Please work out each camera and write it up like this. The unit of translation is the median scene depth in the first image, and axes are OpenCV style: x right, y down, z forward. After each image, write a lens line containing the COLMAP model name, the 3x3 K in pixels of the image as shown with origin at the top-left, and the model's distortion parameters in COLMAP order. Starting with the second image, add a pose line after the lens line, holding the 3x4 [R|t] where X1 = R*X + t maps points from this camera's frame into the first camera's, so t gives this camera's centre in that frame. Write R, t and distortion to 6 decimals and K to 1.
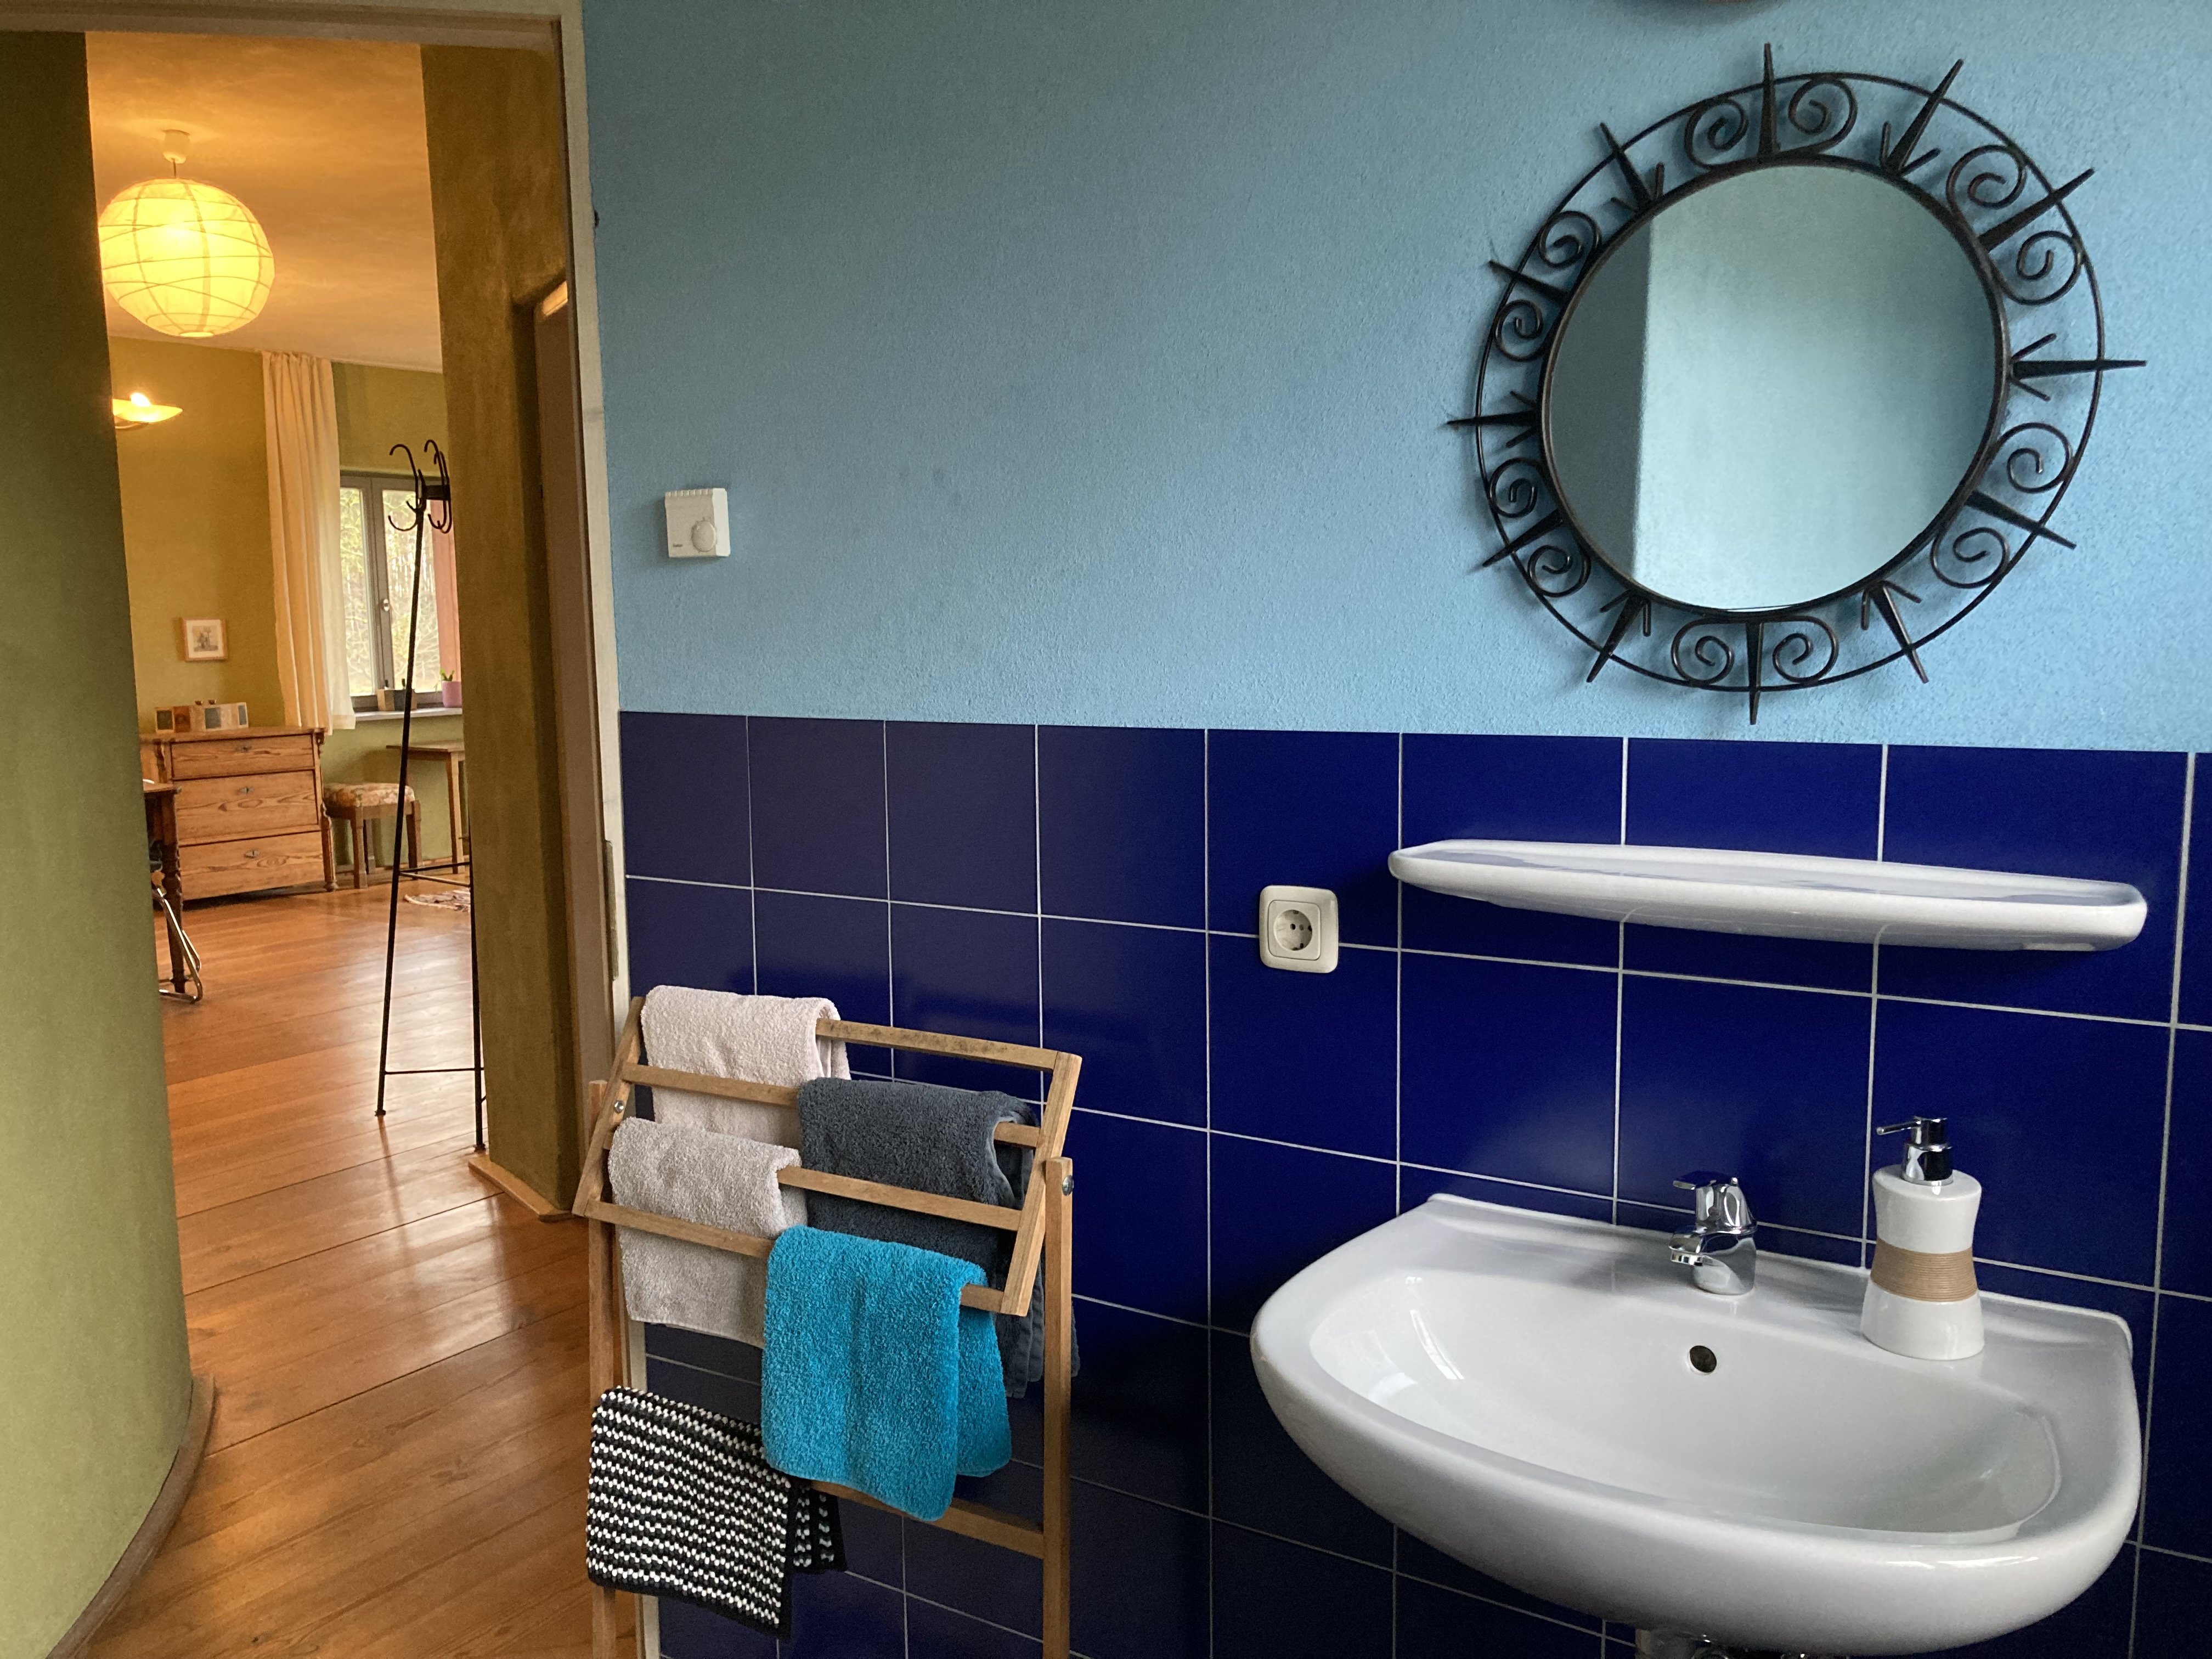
lens RADIAL K [[1821.7, 0, 1110.5], [0, 1821.7, 860.0], [0, 0, 1]] dist [-0.118735, 0.237784]
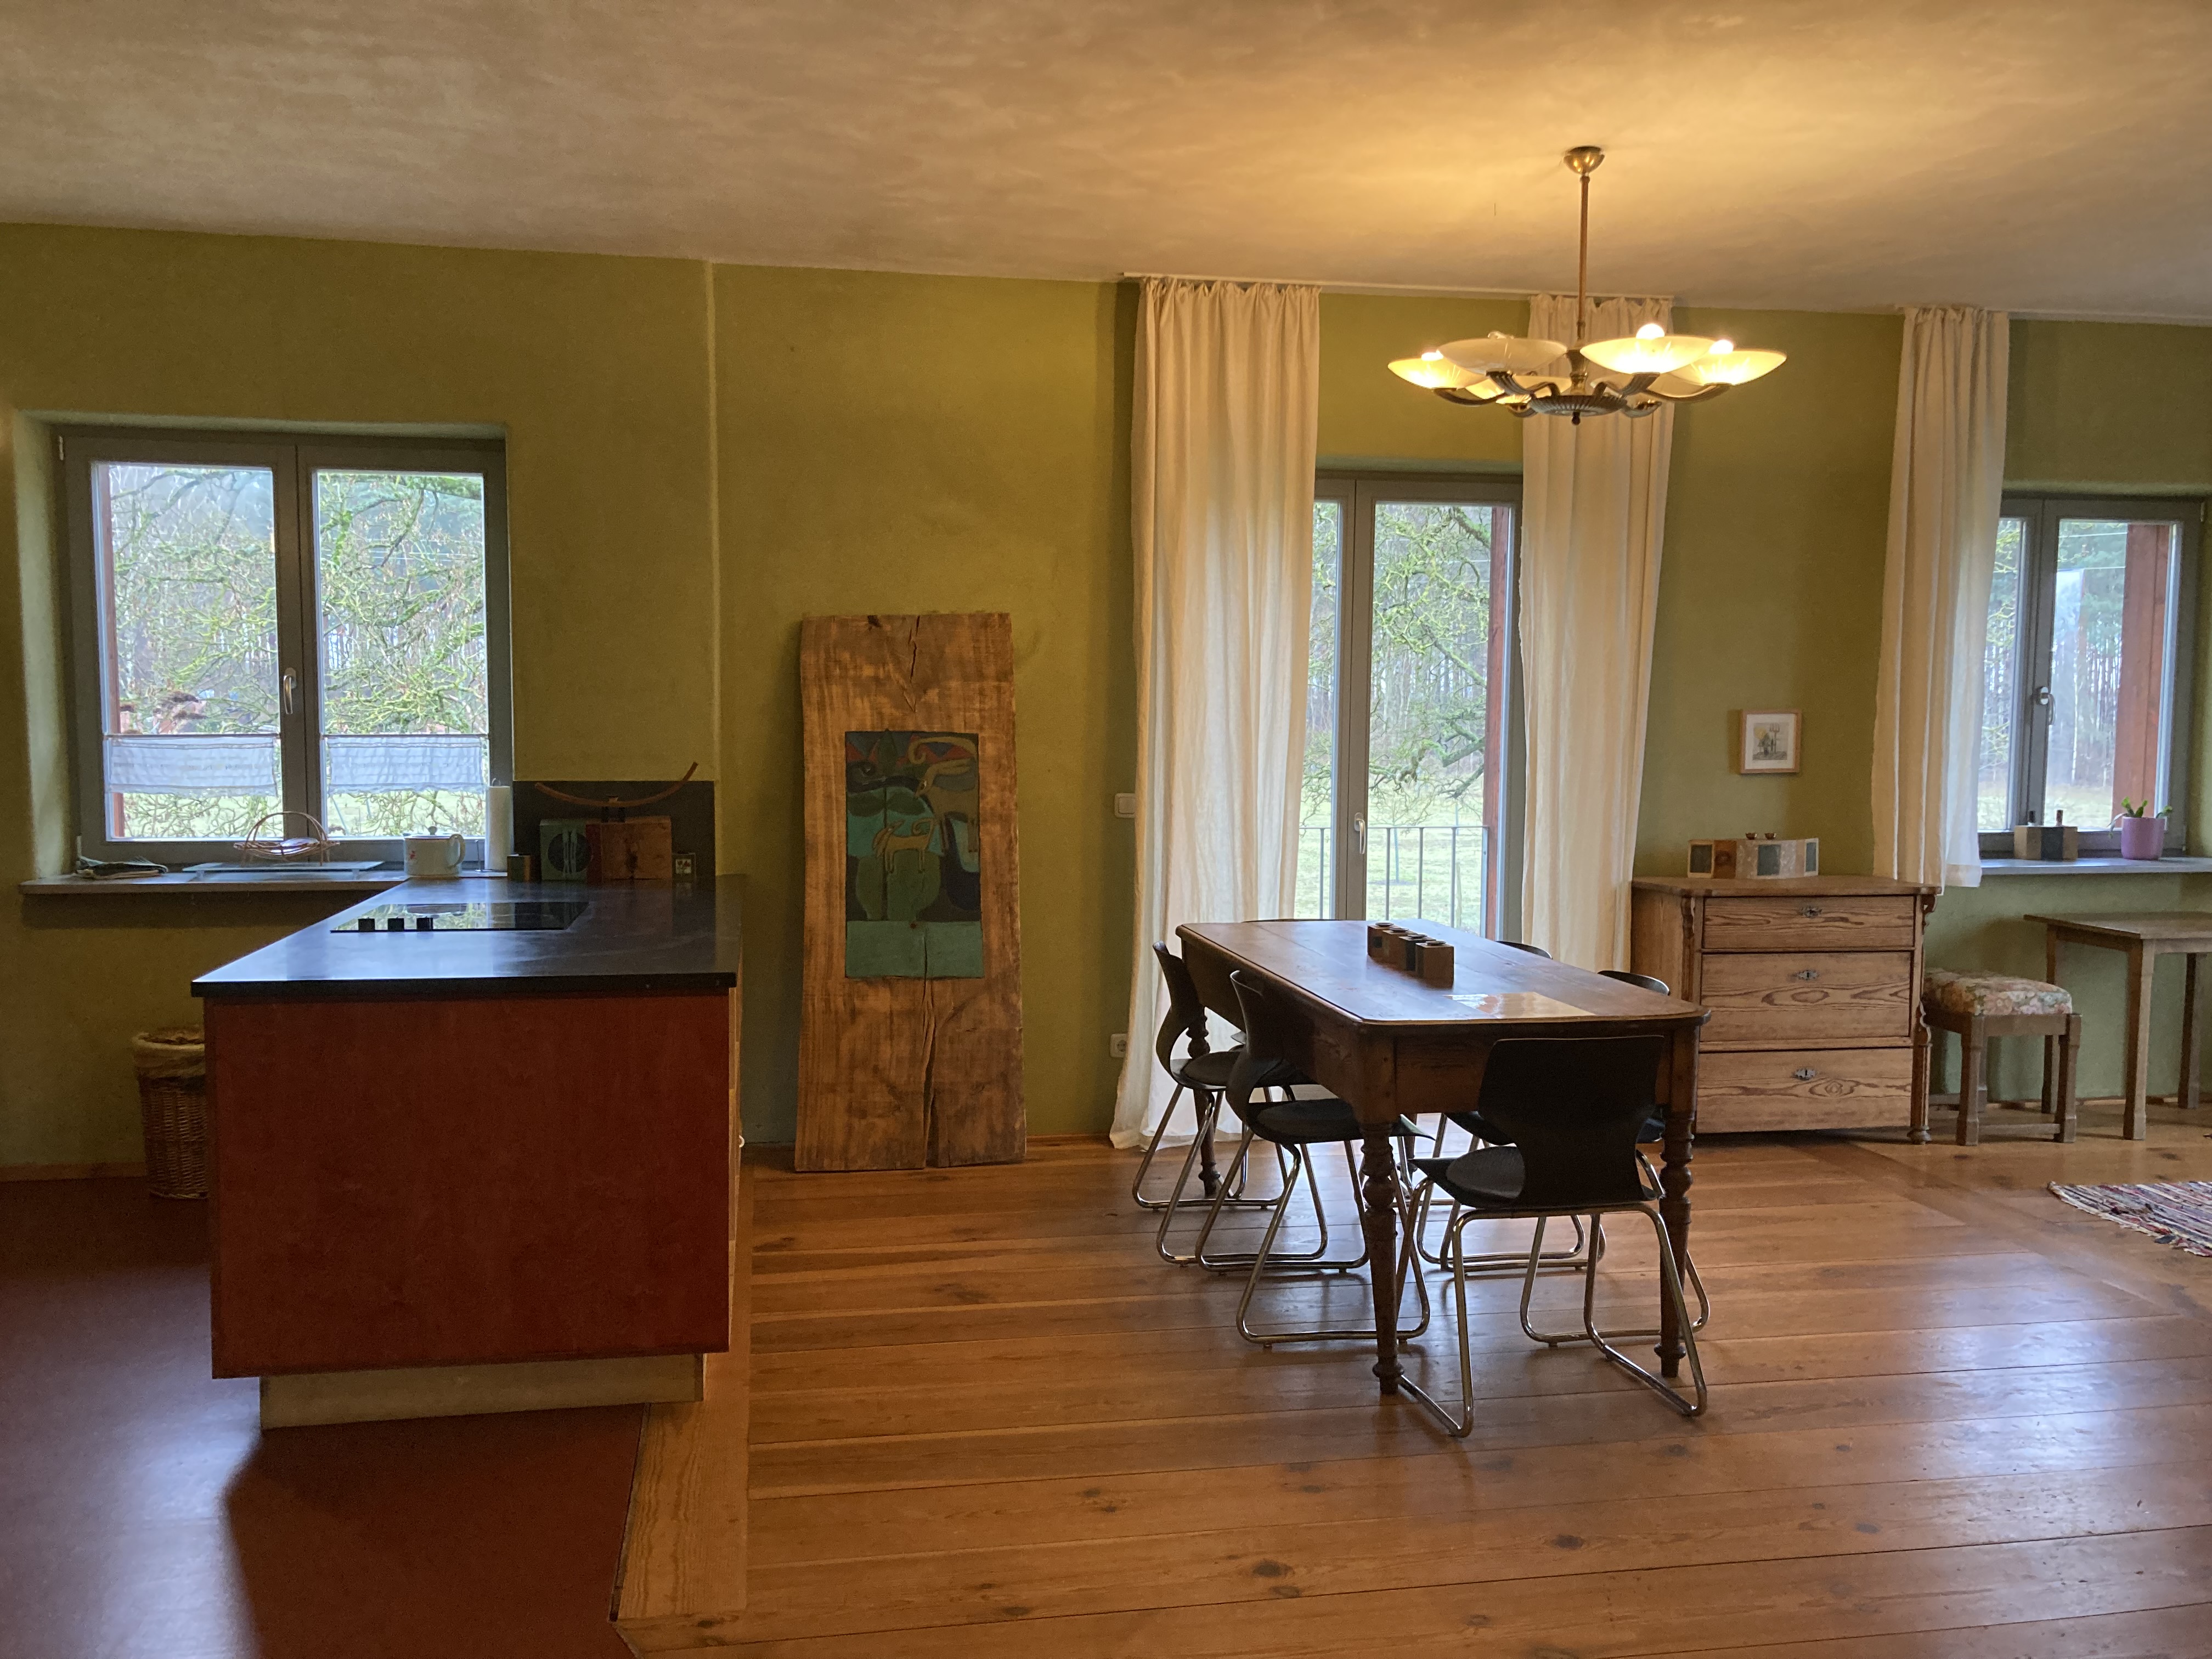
lens RADIAL K [[1774.0, 0, 1106.0], [0, 1774.0, 829.5], [0, 0, 1]] dist [0.029673, -0.002718]
pose [[0.686866, 0.067964, -0.723599, -0.187113], [-0.115596, 0.993160, -0.016446, -0.050199], [0.717532, 0.094942, 0.690025, 0.357768]]
